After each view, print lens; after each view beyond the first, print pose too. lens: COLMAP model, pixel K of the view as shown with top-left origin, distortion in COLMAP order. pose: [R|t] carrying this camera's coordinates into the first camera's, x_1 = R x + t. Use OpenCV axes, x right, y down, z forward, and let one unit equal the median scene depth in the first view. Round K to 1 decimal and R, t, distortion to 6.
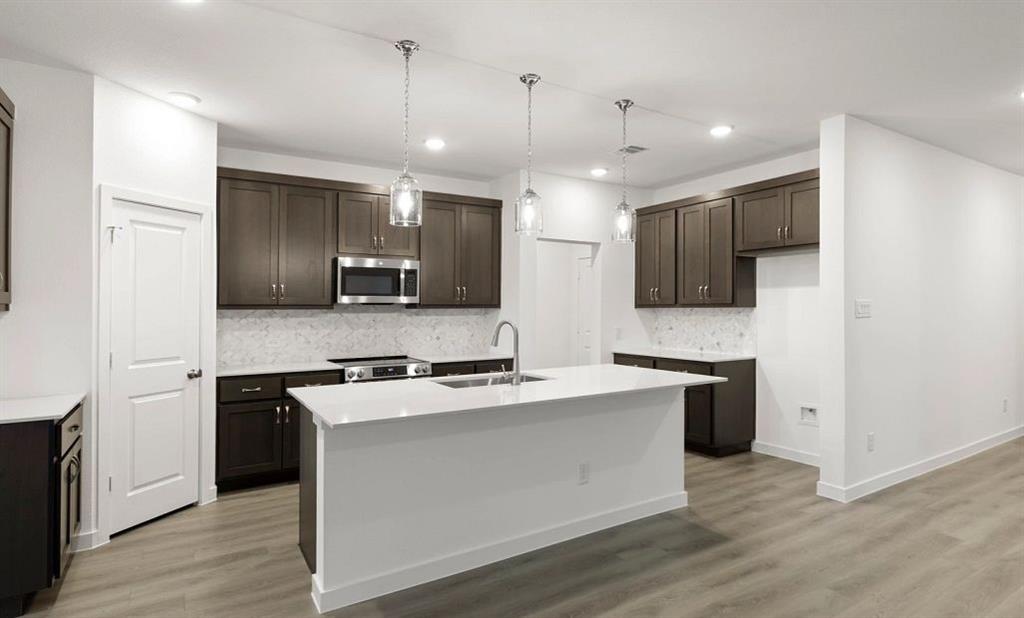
lens RADIAL K [[532.1, 0, 511.9], [0, 532.1, 307.9], [0, 0, 1]] dist [-0.001001, -0.000148]
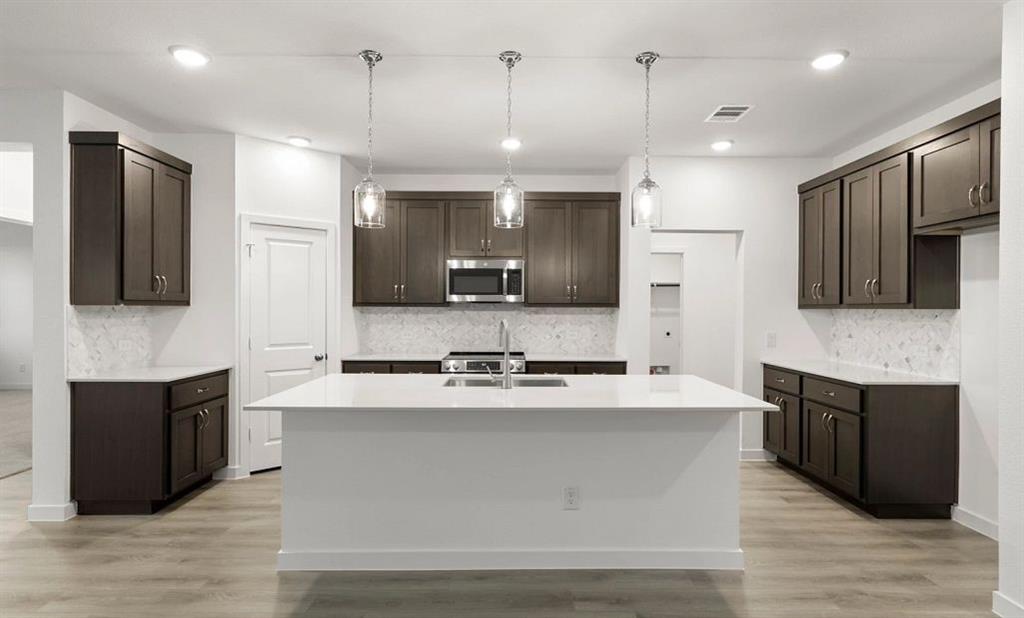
lens RADIAL K [[497.8, 0, 514.5], [0, 497.8, 309.5], [0, 0, 1]] dist [0.001583, 0.000626]
pose [[0.856600, 0.010619, -0.515872, 0.312924], [-0.007990, 0.999941, 0.007316, -0.001011], [0.515919, -0.002145, 0.856635, 0.170718]]
